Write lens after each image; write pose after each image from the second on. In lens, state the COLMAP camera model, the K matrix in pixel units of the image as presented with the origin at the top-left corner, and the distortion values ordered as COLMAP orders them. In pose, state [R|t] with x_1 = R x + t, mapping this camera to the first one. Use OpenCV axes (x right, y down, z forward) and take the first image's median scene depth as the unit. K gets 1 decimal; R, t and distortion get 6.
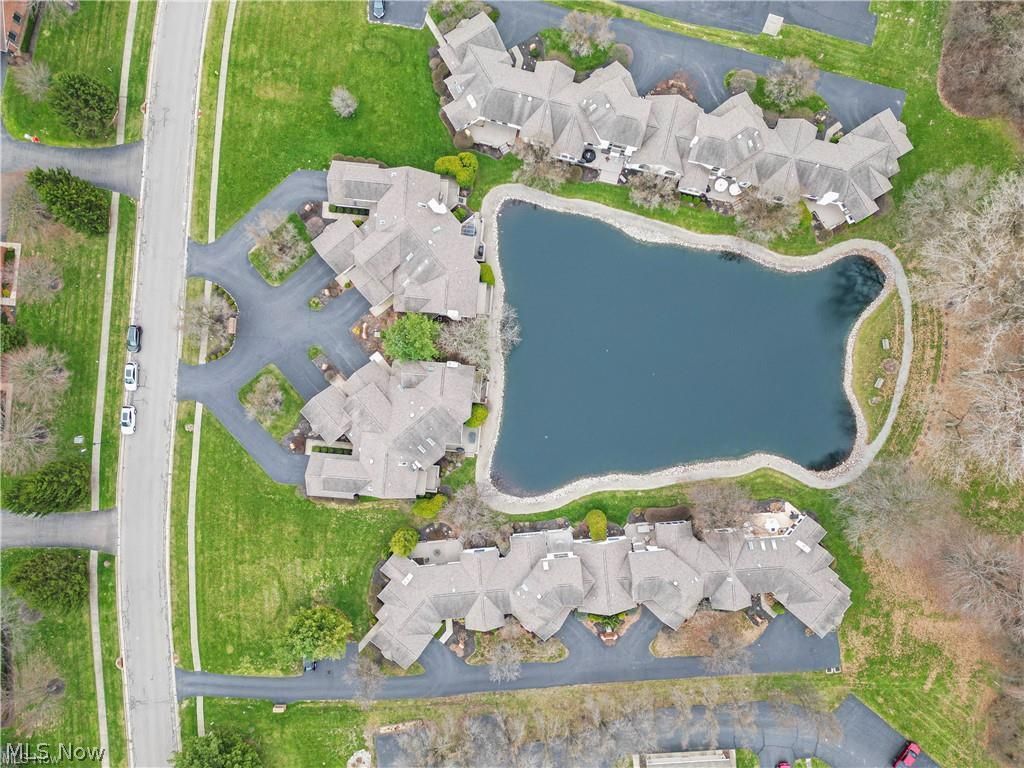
lens RADIAL K [[713.8, 0, 512.0], [0, 713.8, 384.0], [0, 0, 1]] dist [0.104705, -0.097074]
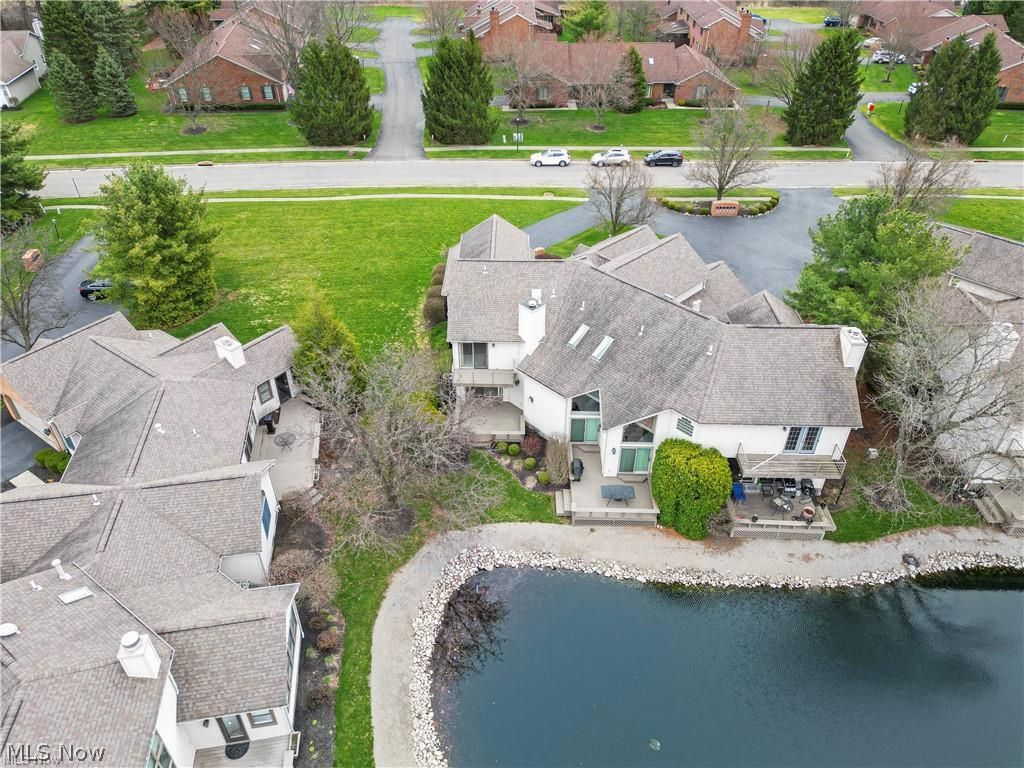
lens RADIAL K [[713.8, 0, 512.0], [0, 713.8, 384.0], [0, 0, 1]] dist [0.104705, -0.097074]
pose [[0.076505, 0.593877, -0.800910, 0.174742], [-0.997029, 0.038371, -0.066787, 0.143514], [-0.008931, 0.803640, 0.595048, 0.756502]]
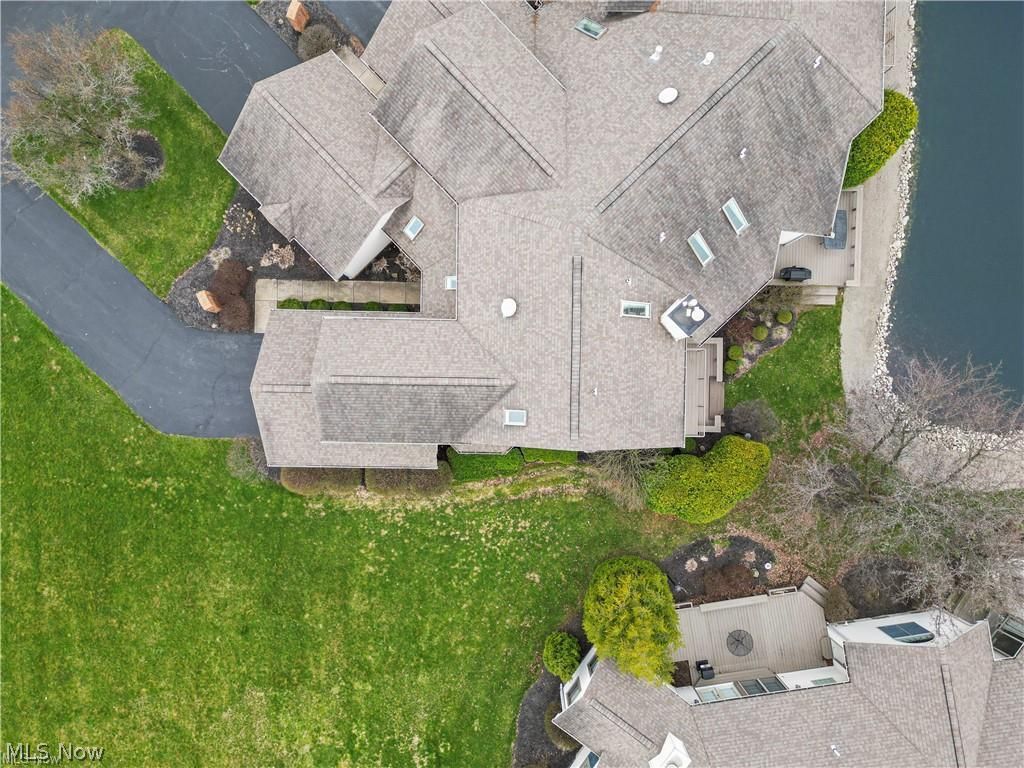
lens RADIAL K [[713.8, 0, 512.0], [0, 713.8, 384.0], [0, 0, 1]] dist [0.104705, -0.097074]
pose [[0.997530, -0.069879, -0.007128, -0.182929], [0.069853, 0.997550, -0.003735, 0.127152], [0.007371, 0.003228, 0.999968, 0.708074]]
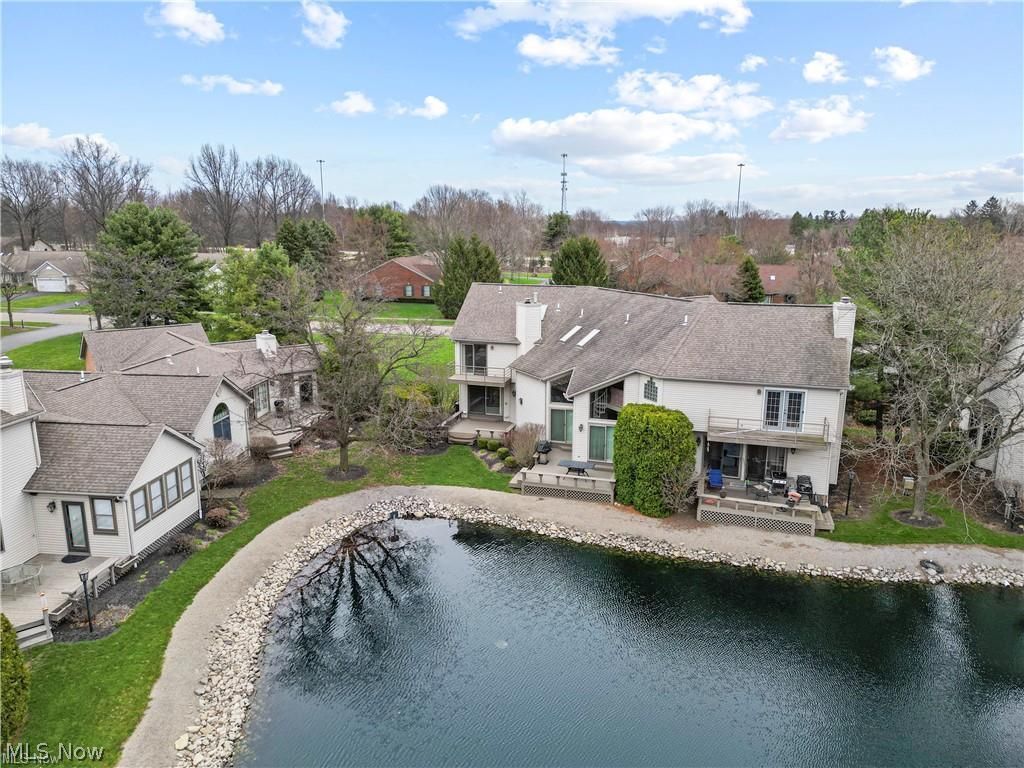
lens RADIAL K [[713.8, 0, 512.0], [0, 713.8, 384.0], [0, 0, 1]] dist [0.104705, -0.097074]
pose [[-0.196946, 0.215403, -0.956459, 0.227020], [-0.980381, -0.051320, 0.190315, 0.046647], [-0.008091, 0.975176, 0.221285, 0.893113]]
